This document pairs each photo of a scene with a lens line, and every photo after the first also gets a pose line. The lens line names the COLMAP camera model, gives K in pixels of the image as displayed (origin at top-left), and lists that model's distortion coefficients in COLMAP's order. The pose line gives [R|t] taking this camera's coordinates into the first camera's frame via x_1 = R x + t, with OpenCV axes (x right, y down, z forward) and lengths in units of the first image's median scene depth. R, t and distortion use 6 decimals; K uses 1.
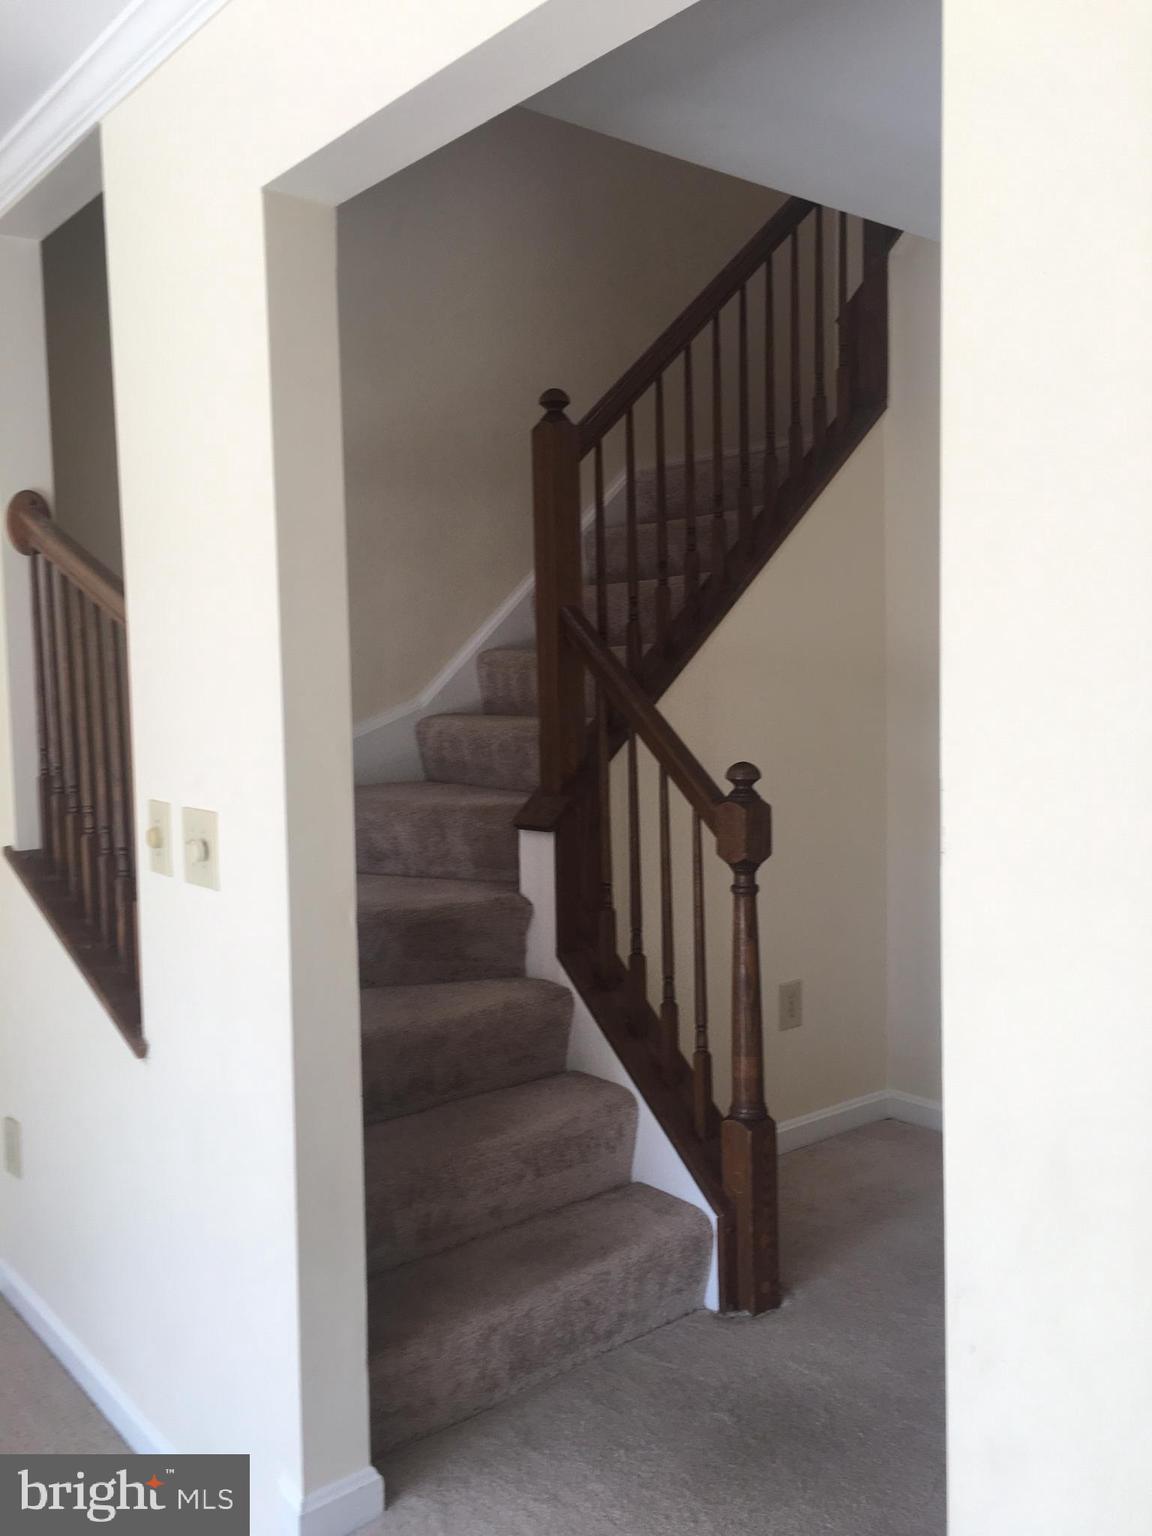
lens RADIAL K [[1317.7, 0, 573.4], [0, 1317.7, 761.0], [0, 0, 1]] dist [0.075821, -0.108186]
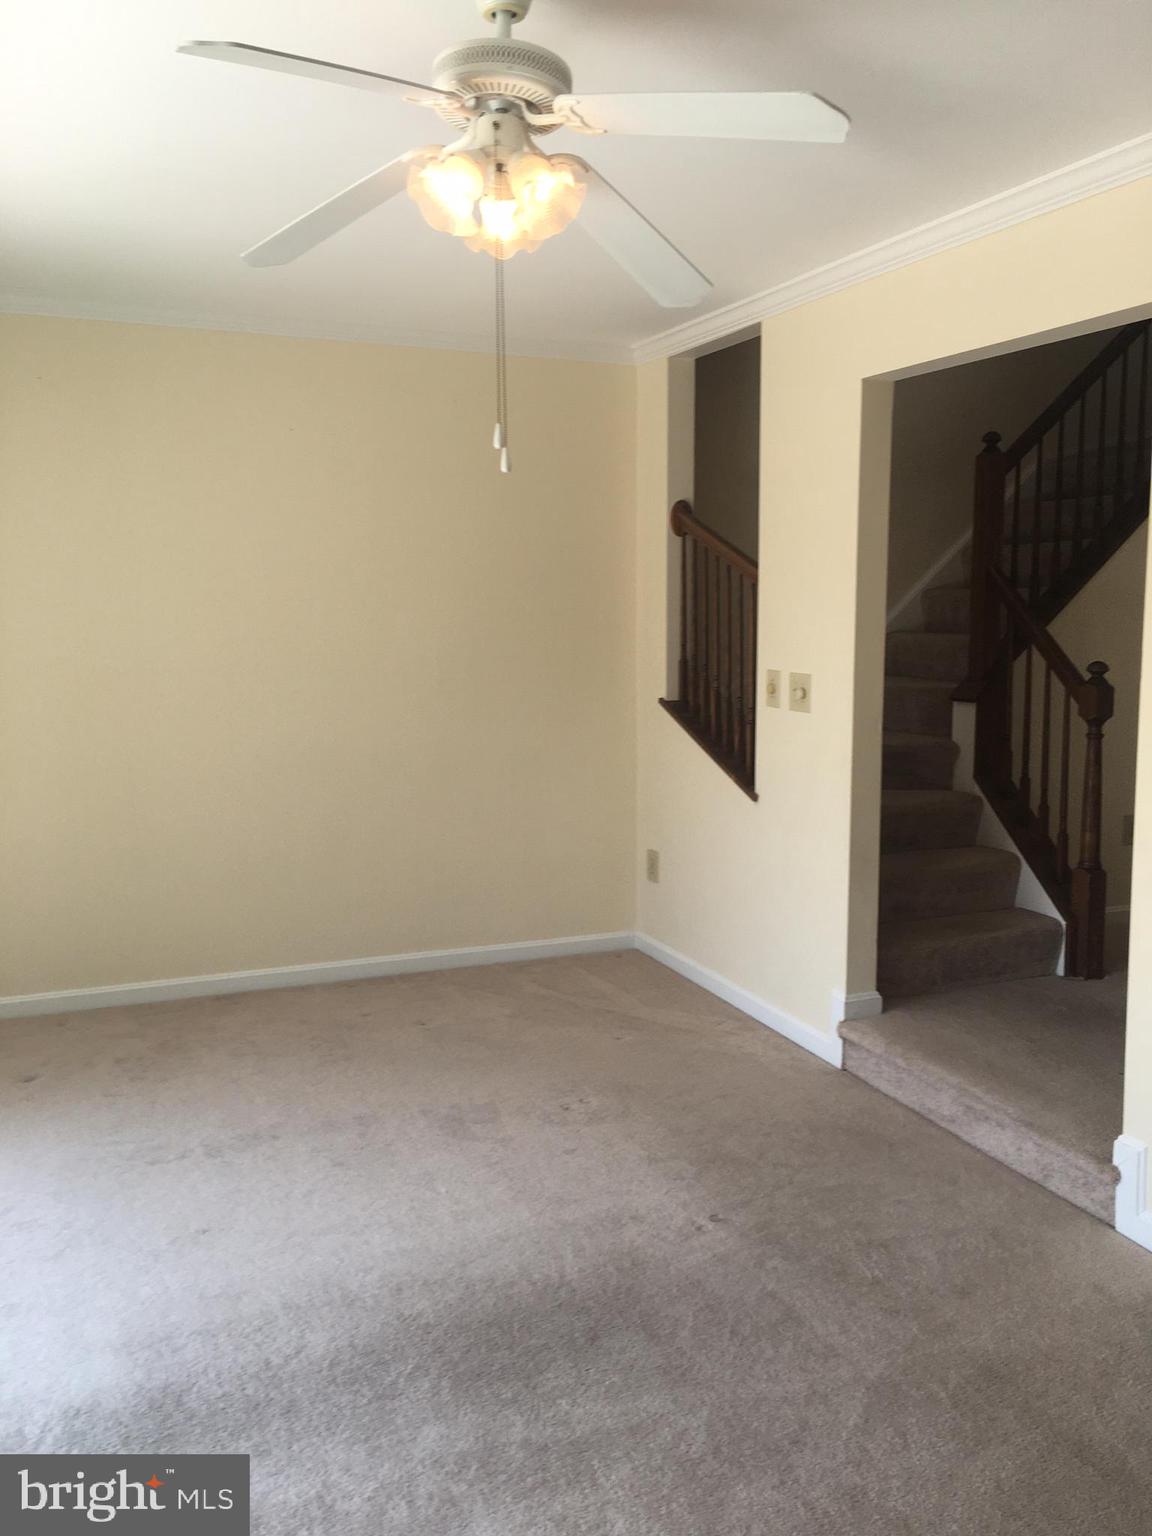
lens RADIAL K [[1317.7, 0, 573.4], [0, 1317.7, 761.0], [0, 0, 1]] dist [0.075821, -0.108186]
pose [[0.959664, 0.050789, -0.276523, -0.037889], [-0.034333, 0.997357, 0.064032, 0.039452], [0.279044, -0.051956, 0.958872, -0.786426]]
